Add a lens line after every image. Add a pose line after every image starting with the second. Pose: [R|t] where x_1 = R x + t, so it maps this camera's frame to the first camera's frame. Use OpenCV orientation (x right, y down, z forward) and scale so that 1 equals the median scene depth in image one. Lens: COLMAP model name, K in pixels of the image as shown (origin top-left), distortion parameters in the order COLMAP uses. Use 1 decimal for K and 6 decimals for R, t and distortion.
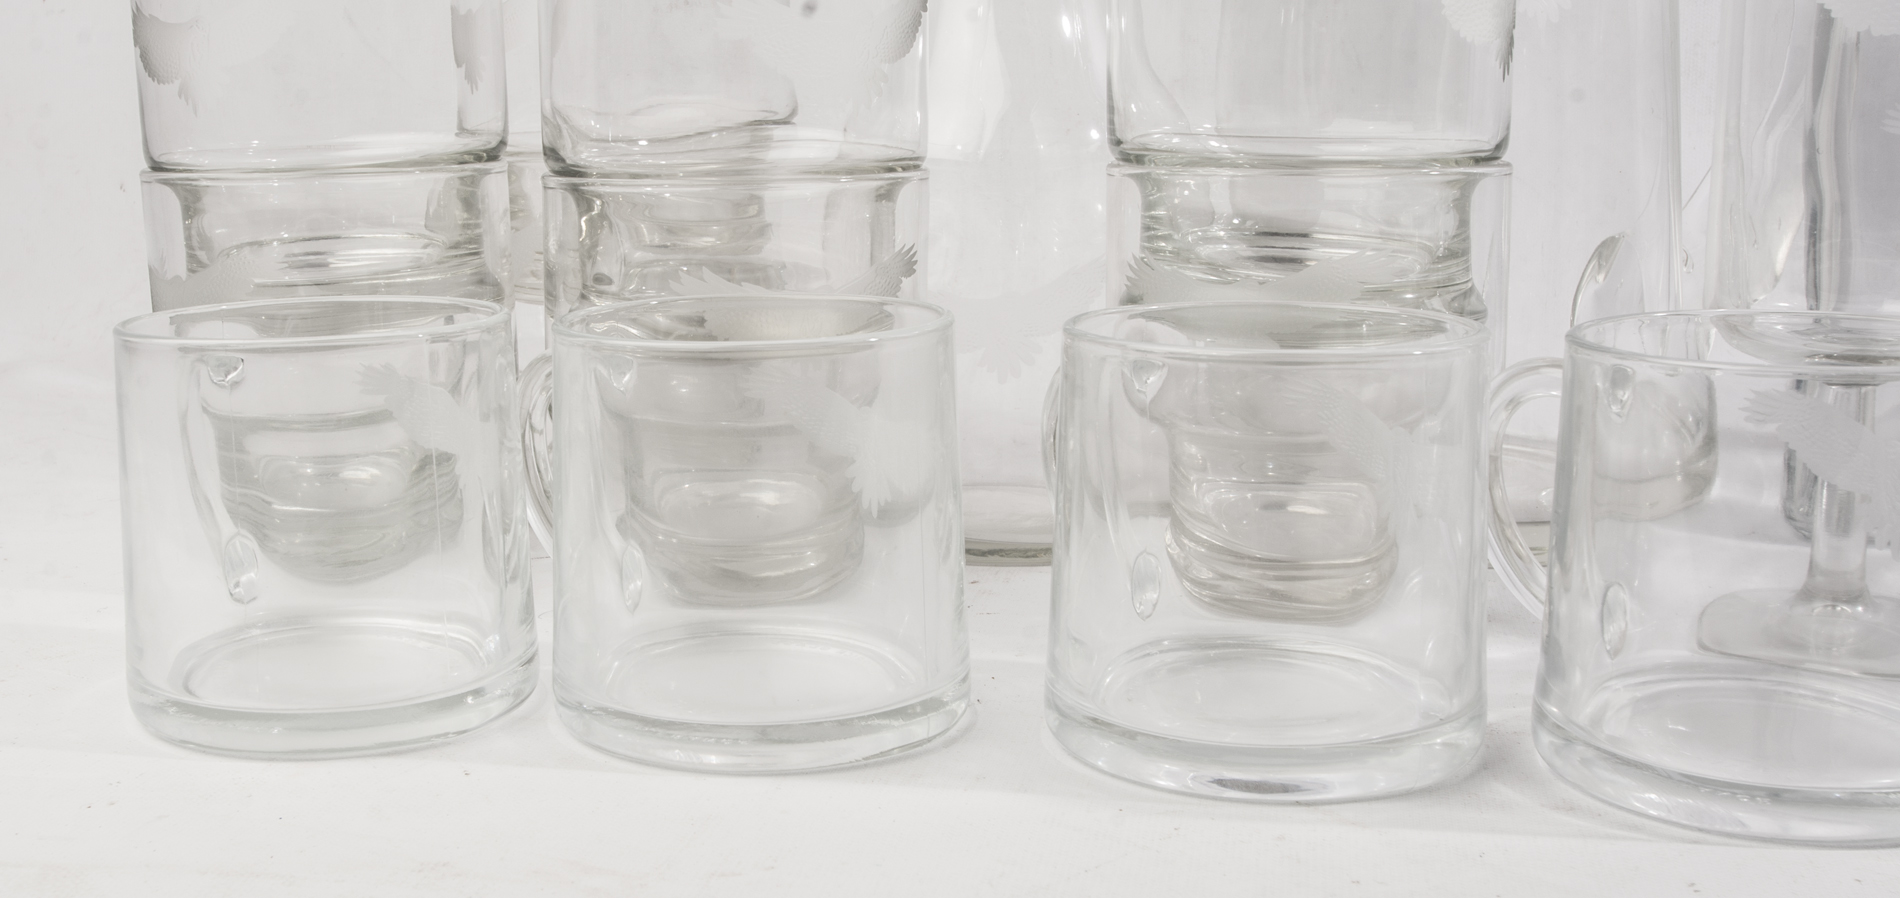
lens RADIAL K [[2072.0, 0, 950.0], [0, 2072.0, 449.0], [0, 0, 1]] dist [-0.067273, 0.002524]
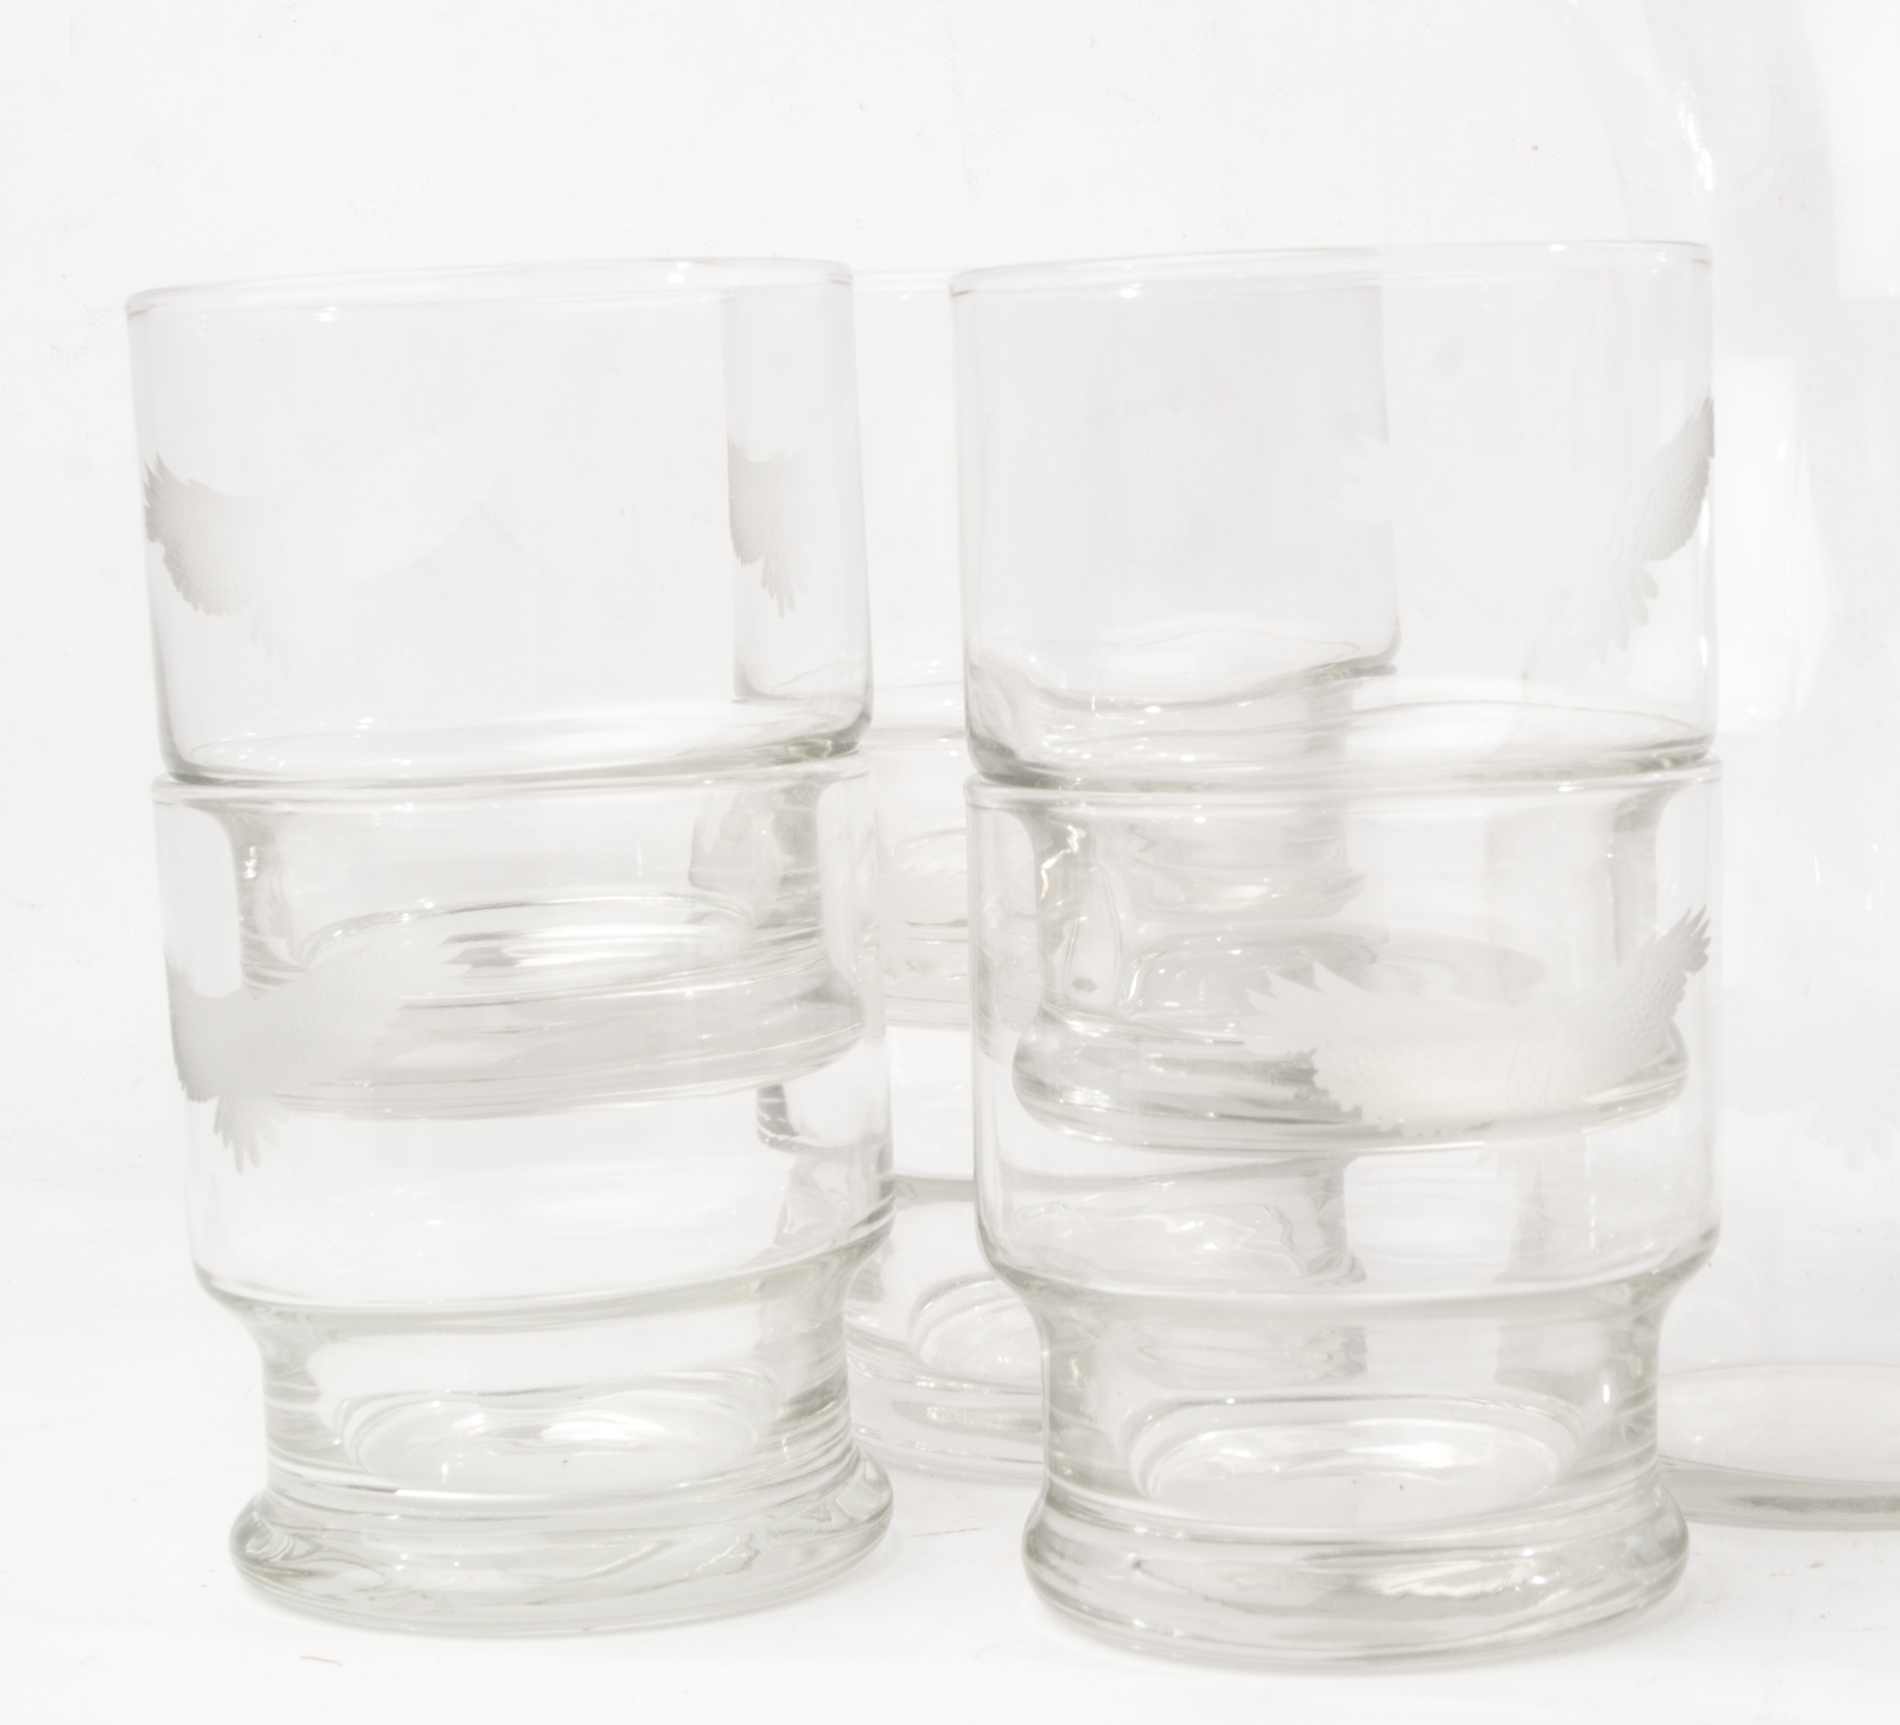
lens RADIAL K [[2481.1, 0, 950.0], [0, 2481.1, 862.5], [0, 0, 1]] dist [0.237627, 0.008016]
pose [[0.958537, -0.015543, -0.284544, -0.021003], [-0.016672, 0.993742, -0.110445, -0.045791], [0.284480, 0.110609, 0.952280, 0.427784]]
